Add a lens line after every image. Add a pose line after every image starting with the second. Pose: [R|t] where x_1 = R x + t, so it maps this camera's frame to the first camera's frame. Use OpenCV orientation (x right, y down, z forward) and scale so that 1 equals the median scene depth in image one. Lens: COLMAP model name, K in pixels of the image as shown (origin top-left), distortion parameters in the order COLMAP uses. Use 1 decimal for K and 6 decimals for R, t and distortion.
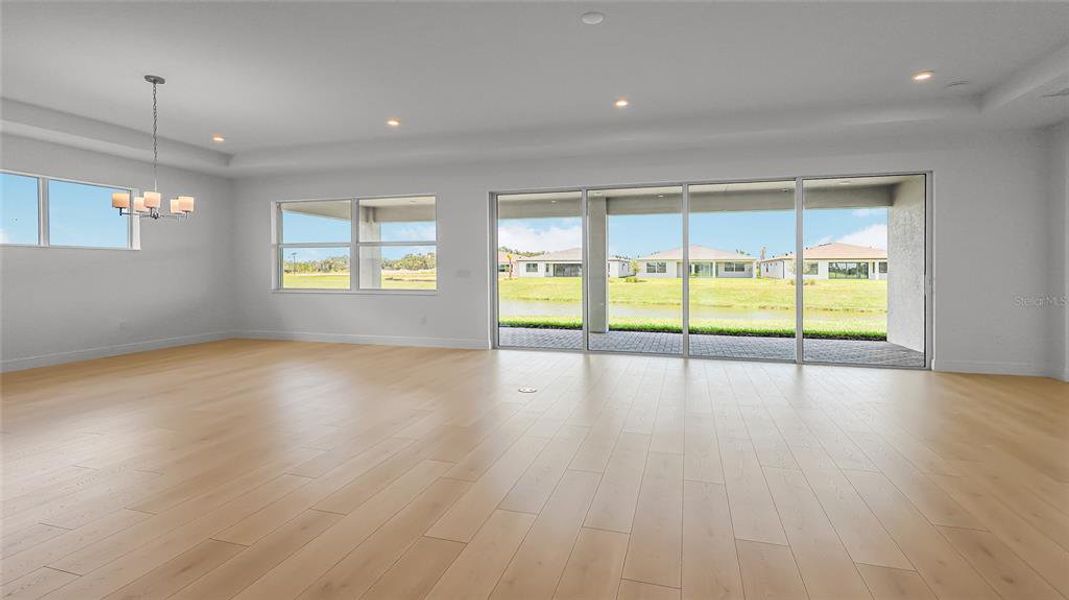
lens RADIAL K [[510.2, 0, 538.2], [0, 510.2, 266.9], [0, 0, 1]] dist [0.000813, 0.000863]
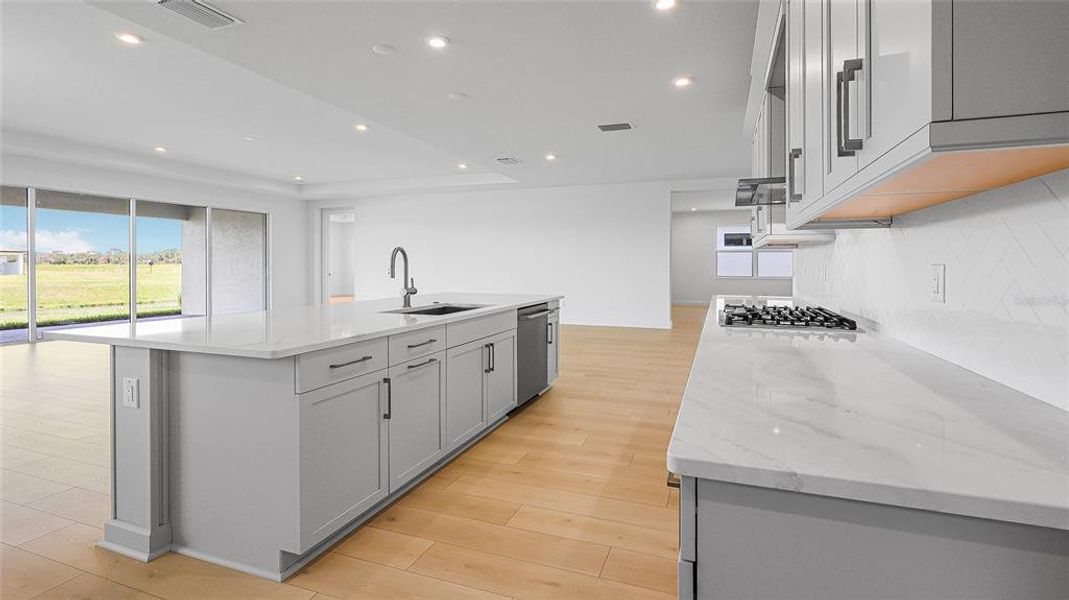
lens RADIAL K [[510.2, 0, 533.4], [0, 510.2, 295.8], [0, 0, 1]] dist [0.000813, 0.000863]
pose [[0.076862, -0.059351, 0.995274, -0.482981], [-0.007717, 0.998161, 0.060119, -0.000216], [-0.997012, -0.012301, 0.076263, -0.060421]]
